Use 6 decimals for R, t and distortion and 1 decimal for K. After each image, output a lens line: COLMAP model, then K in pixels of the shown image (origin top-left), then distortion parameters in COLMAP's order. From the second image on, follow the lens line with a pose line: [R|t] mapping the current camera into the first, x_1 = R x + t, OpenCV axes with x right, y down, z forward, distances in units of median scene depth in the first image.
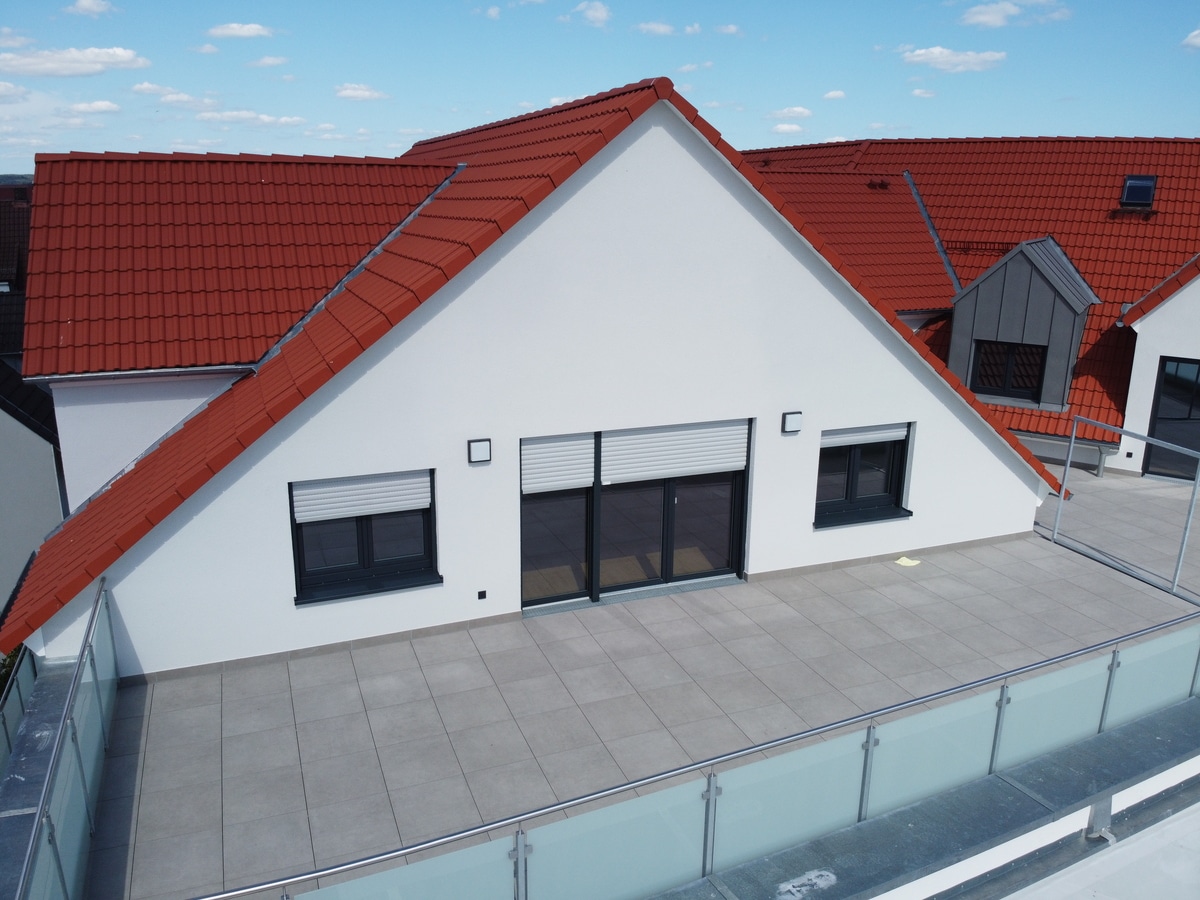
lens RADIAL K [[881.2, 0, 600.0], [0, 881.2, 450.0], [0, 0, 1]] dist [0.131554, -0.233174]
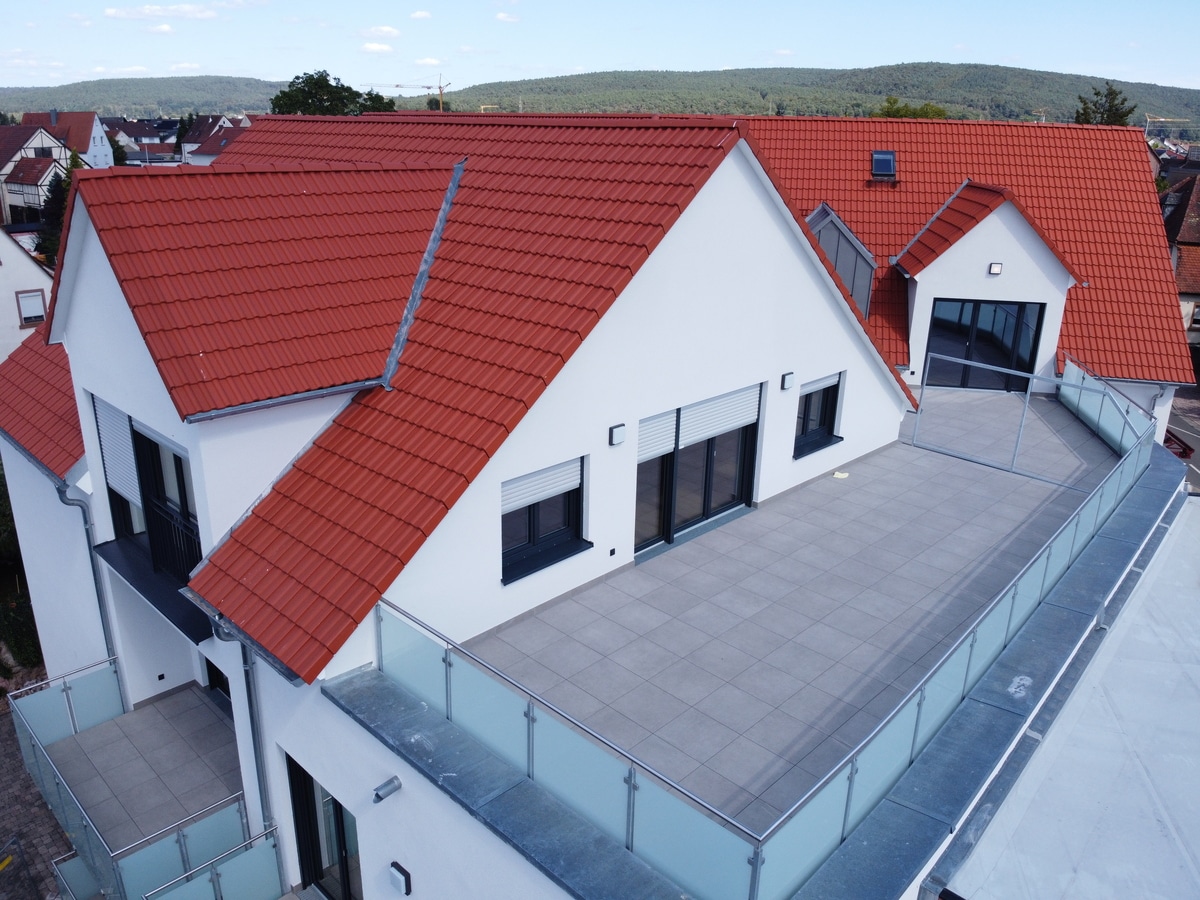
lens RADIAL K [[881.2, 0, 600.0], [0, 881.2, 450.0], [0, 0, 1]] dist [0.131554, -0.233174]
pose [[0.916092, -0.128962, 0.379664, -0.521311], [0.097786, 0.990133, 0.100374, -0.086372], [-0.388862, -0.054826, 0.919663, -0.084659]]
